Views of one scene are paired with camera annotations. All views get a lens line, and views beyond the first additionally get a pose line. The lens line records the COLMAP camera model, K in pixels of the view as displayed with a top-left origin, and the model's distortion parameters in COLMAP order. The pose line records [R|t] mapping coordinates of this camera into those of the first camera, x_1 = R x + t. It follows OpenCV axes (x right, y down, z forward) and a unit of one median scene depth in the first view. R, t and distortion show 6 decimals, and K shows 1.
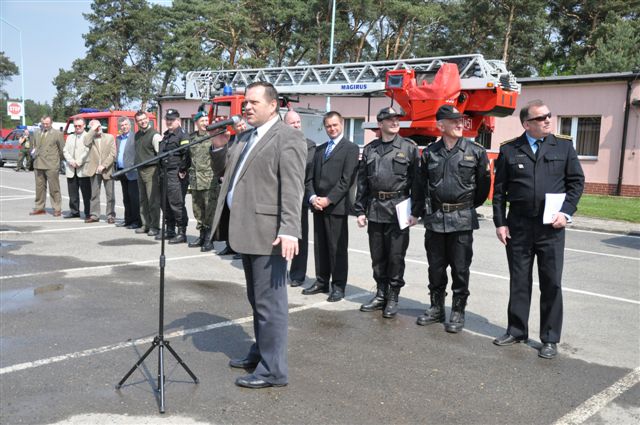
lens RADIAL K [[636.1, 0, 319.1], [0, 636.1, 212.0], [0, 0, 1]] dist [0.026616, 0.000000]
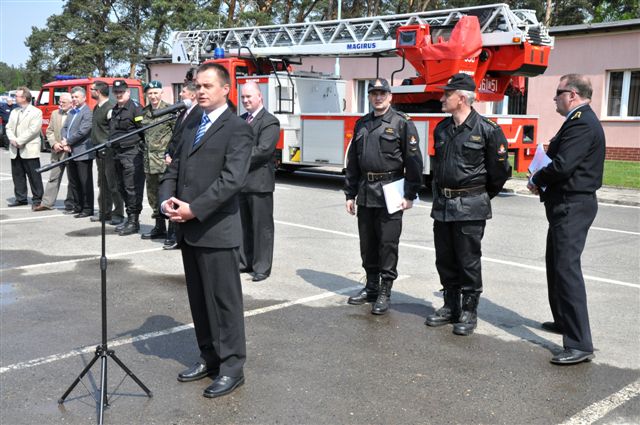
lens RADIAL K [[726.2, 0, 319.6], [0, 726.2, 211.9], [0, 0, 1]] dist [0.107736, 0.000000]
pose [[0.999431, -0.019685, -0.027399, 0.024192], [0.020640, 0.999173, 0.035026, -0.006791], [0.026686, -0.035572, 0.999011, -0.009059]]
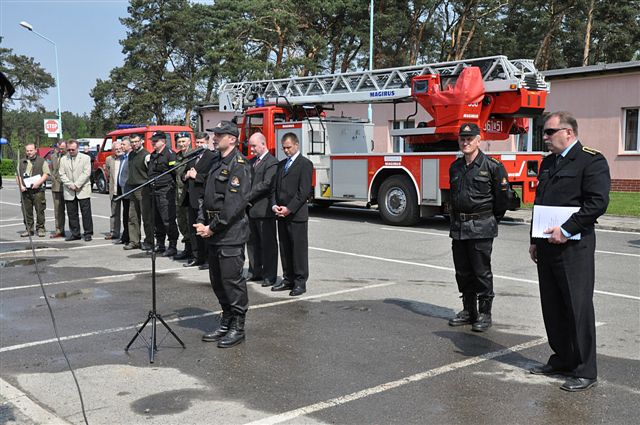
lens RADIAL K [[726.2, 0, 318.2], [0, 726.2, 217.2], [0, 0, 1]] dist [0.107736, 0.000000]
pose [[0.994320, -0.034776, -0.100593, 0.073545], [0.033638, 0.999350, -0.012990, 0.006304], [0.100979, 0.009532, 0.994843, -0.148322]]
